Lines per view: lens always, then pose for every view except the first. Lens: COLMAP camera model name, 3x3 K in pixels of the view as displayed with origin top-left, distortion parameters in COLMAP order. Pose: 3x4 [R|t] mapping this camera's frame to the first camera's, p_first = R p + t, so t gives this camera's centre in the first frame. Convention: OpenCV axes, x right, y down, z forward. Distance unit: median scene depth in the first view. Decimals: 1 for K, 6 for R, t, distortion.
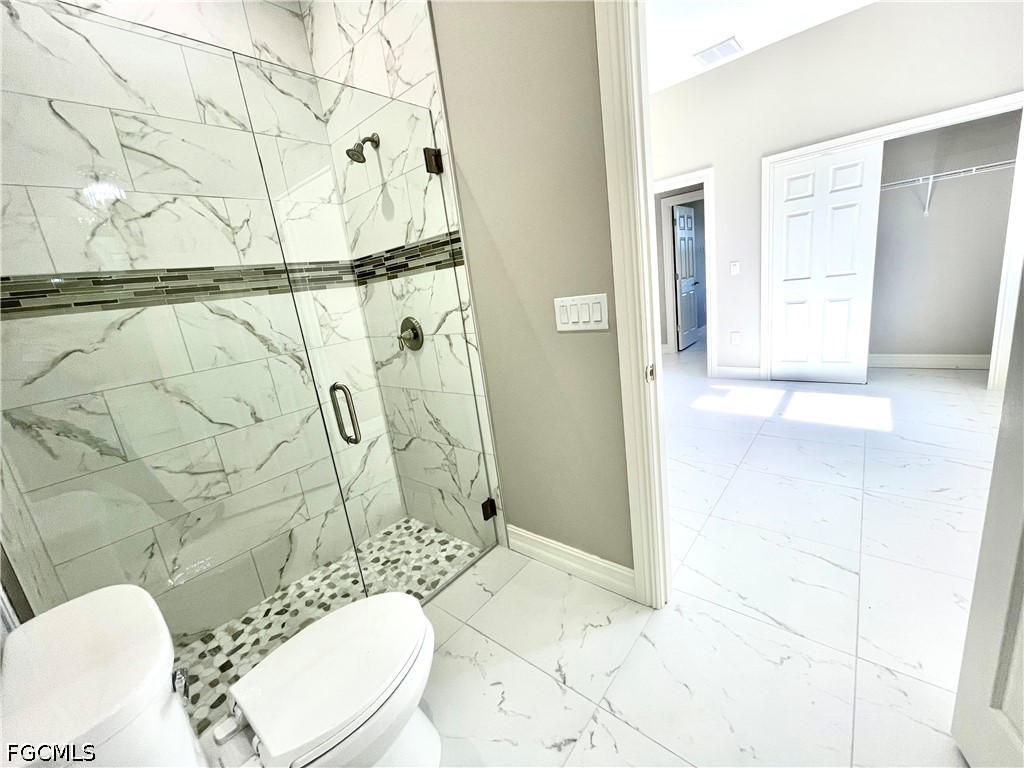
lens RADIAL K [[411.0, 0, 512.1], [0, 411.0, 382.1], [0, 0, 1]] dist [-0.006053, 0.000216]
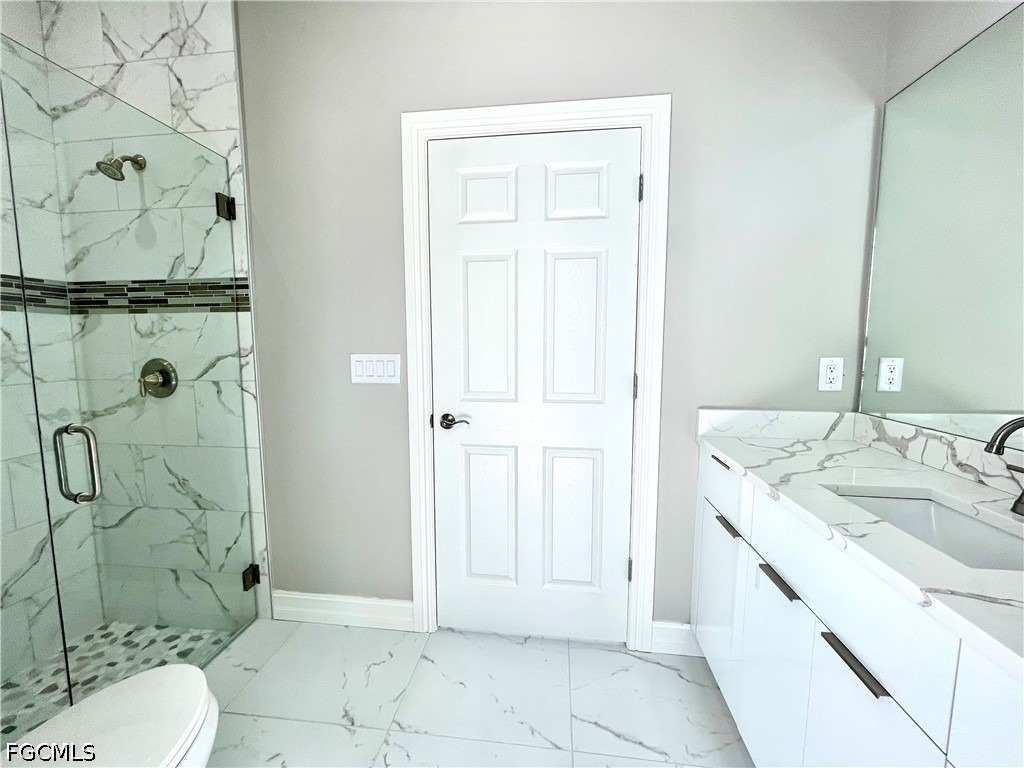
lens RADIAL K [[411.0, 0, 512.2], [0, 411.0, 380.1], [0, 0, 1]] dist [-0.006053, 0.000216]
pose [[0.830098, 0.074797, 0.552578, -0.109931], [0.022150, 0.985758, -0.166707, 0.047977], [-0.557178, 0.150623, 0.816619, -0.113774]]
